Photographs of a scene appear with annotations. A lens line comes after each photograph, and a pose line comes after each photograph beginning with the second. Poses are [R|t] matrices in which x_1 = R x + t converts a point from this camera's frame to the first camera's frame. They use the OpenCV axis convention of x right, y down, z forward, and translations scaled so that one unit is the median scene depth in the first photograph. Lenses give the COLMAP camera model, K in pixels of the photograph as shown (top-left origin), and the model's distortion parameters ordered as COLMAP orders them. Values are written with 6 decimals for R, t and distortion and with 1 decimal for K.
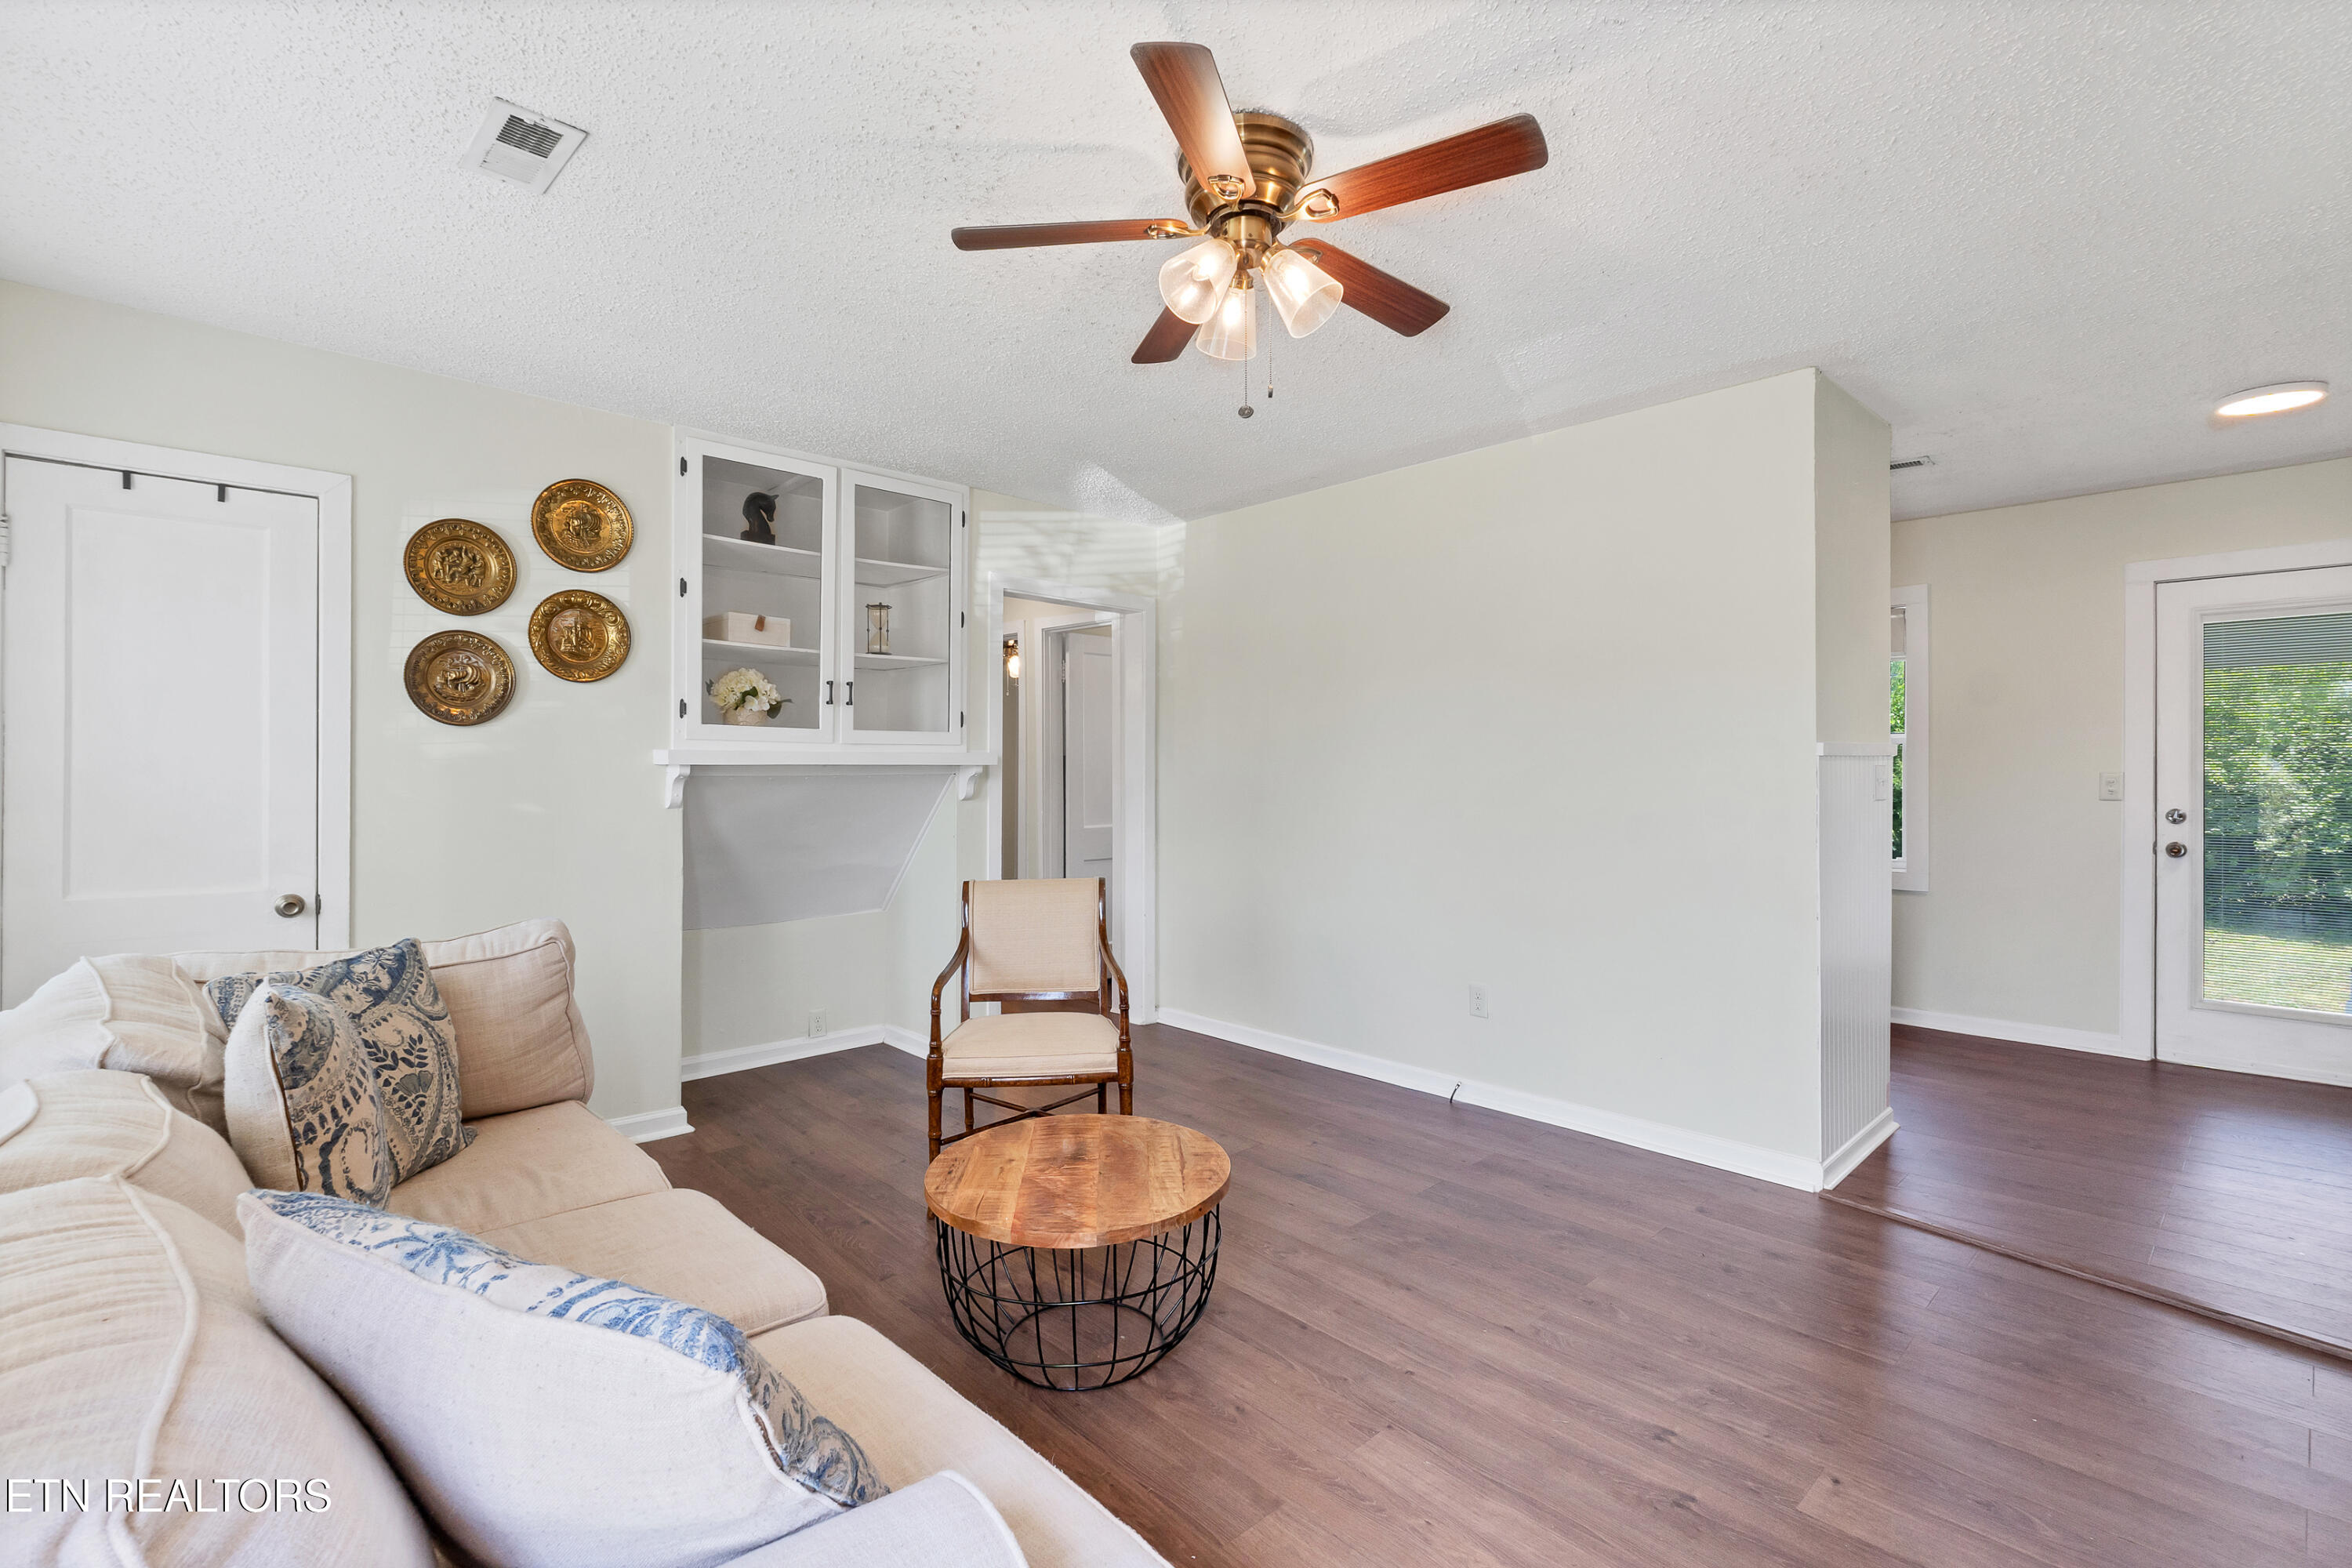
lens RADIAL K [[1039.1, 0, 1176.5], [0, 1039.1, 779.9], [0, 0, 1]] dist [-0.017203, -0.001328]
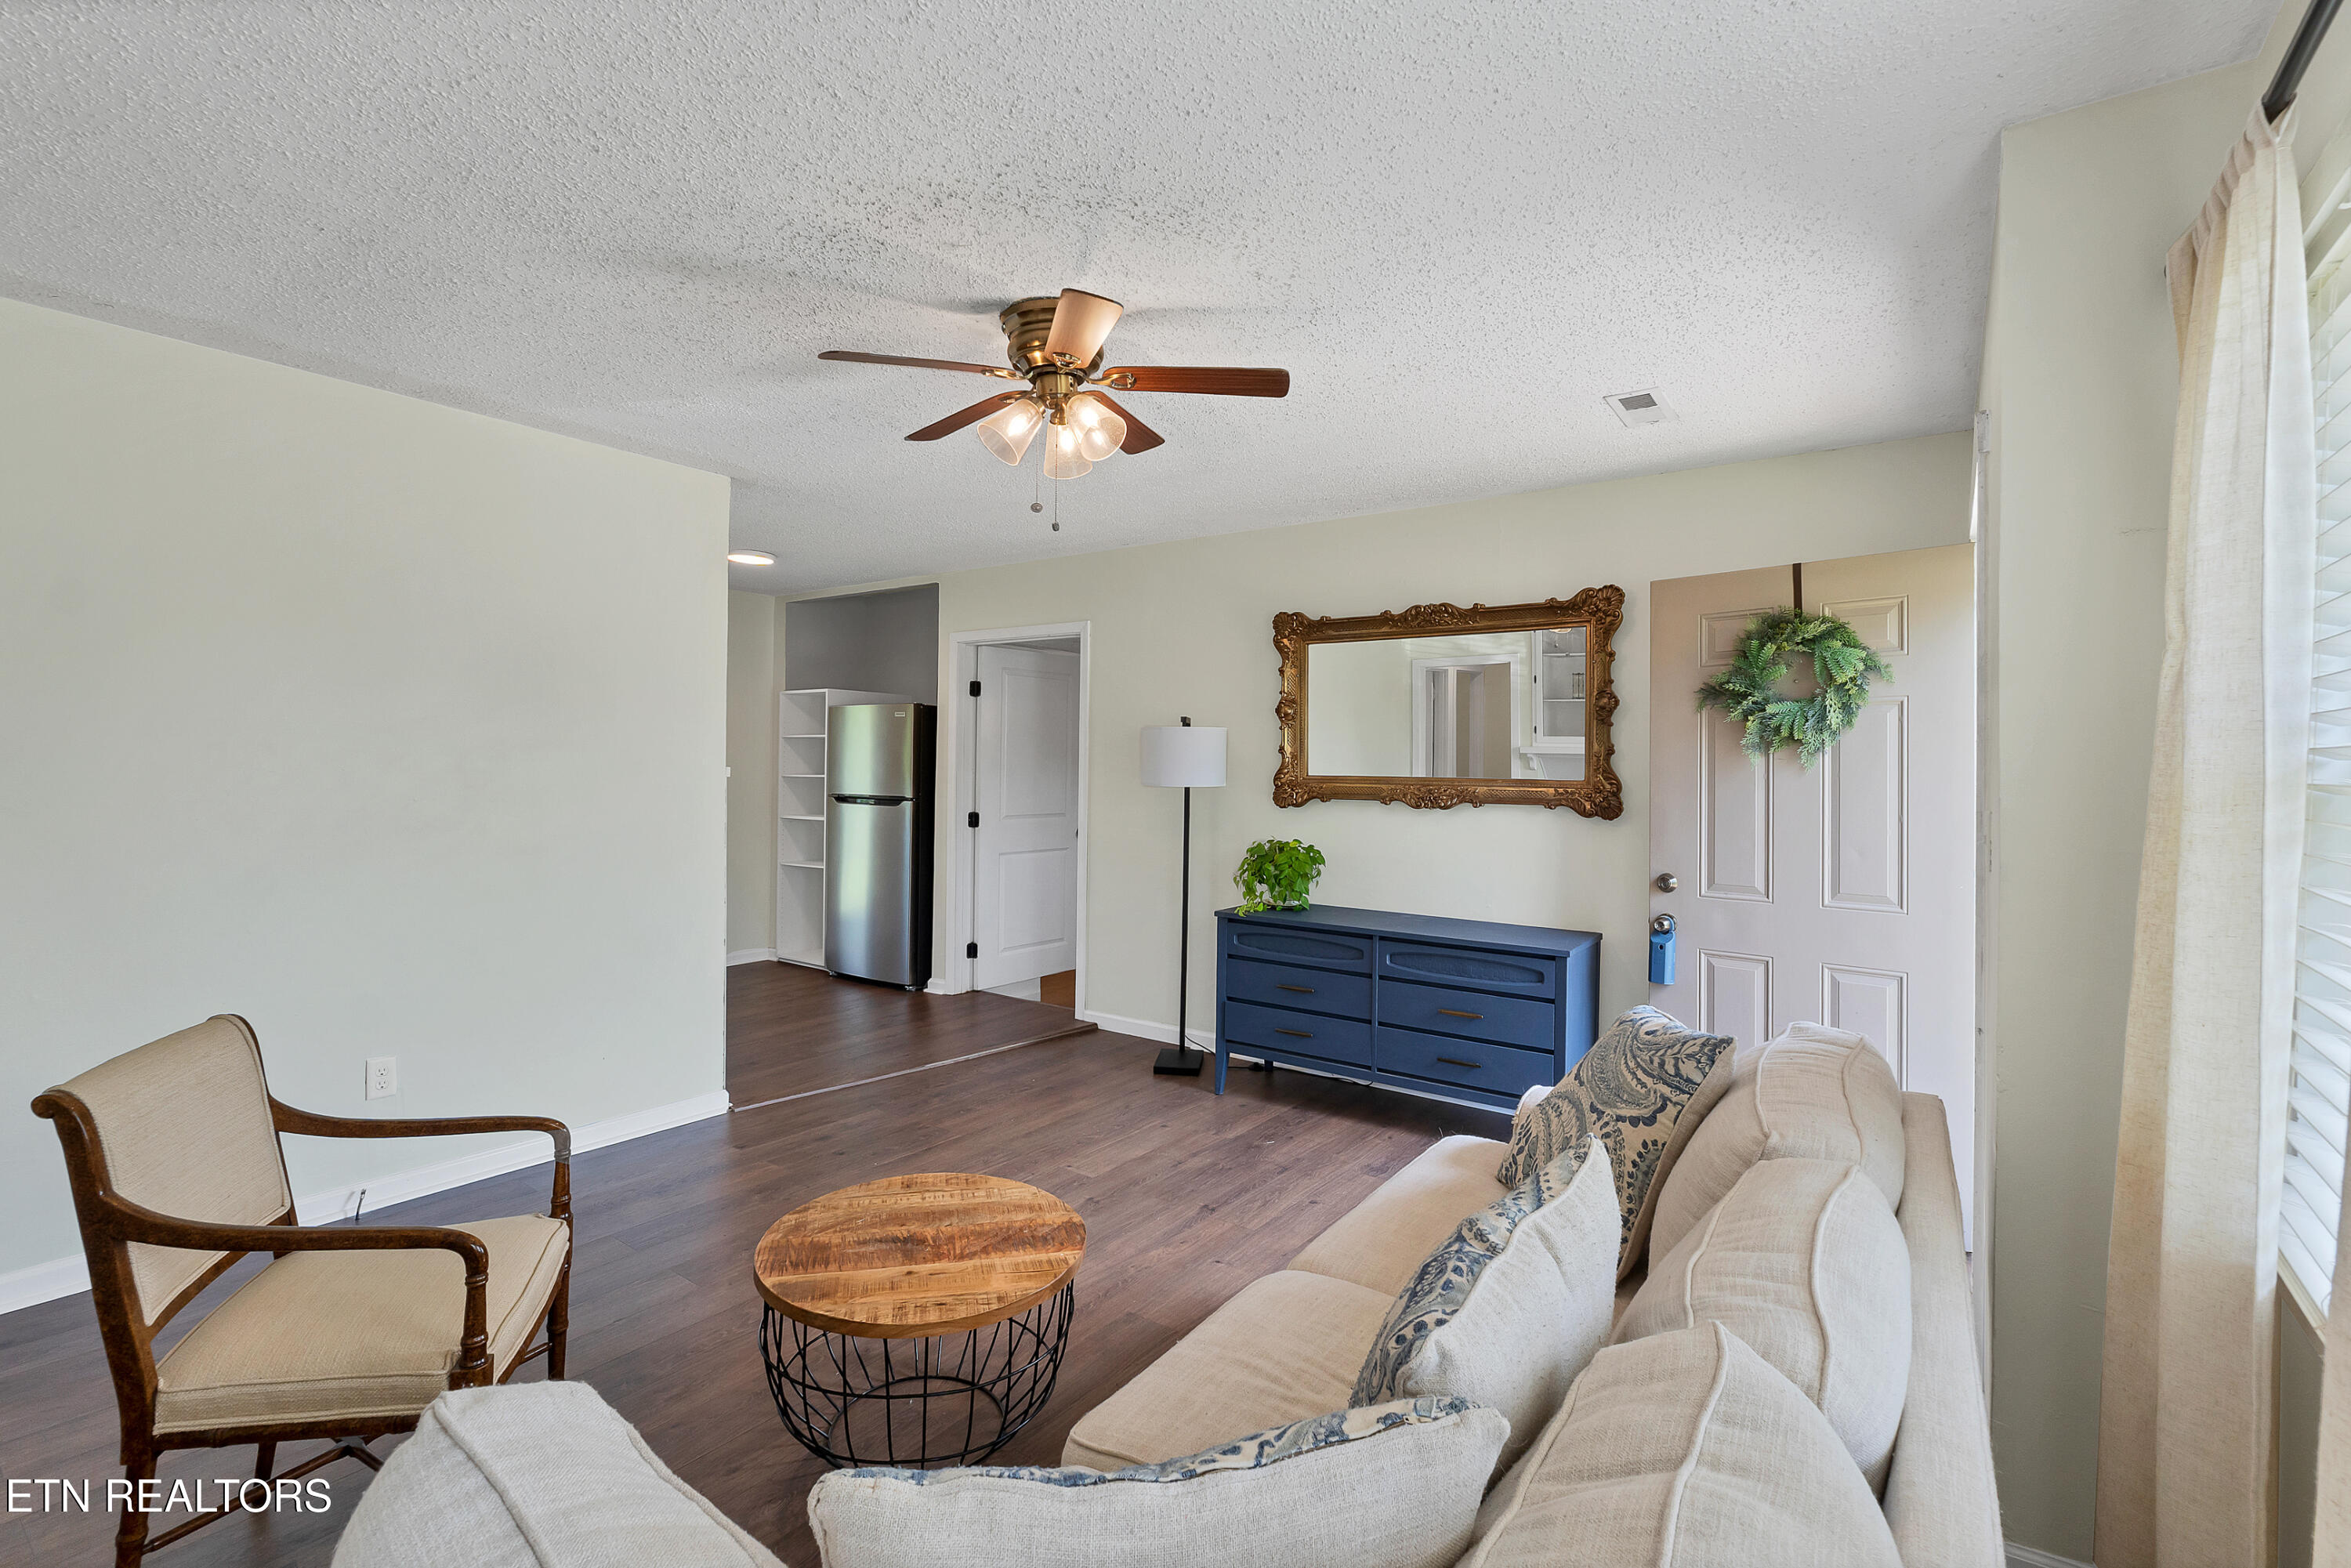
lens RADIAL K [[1038.6, 0, 1175.0], [0, 1038.6, 769.9], [0, 0, 1]] dist [-0.017203, -0.001328]
pose [[-0.200187, -0.004789, 0.979746, -0.749965], [-0.009984, 0.999946, 0.002848, -0.040838], [-0.979707, -0.009212, -0.200224, 0.687928]]
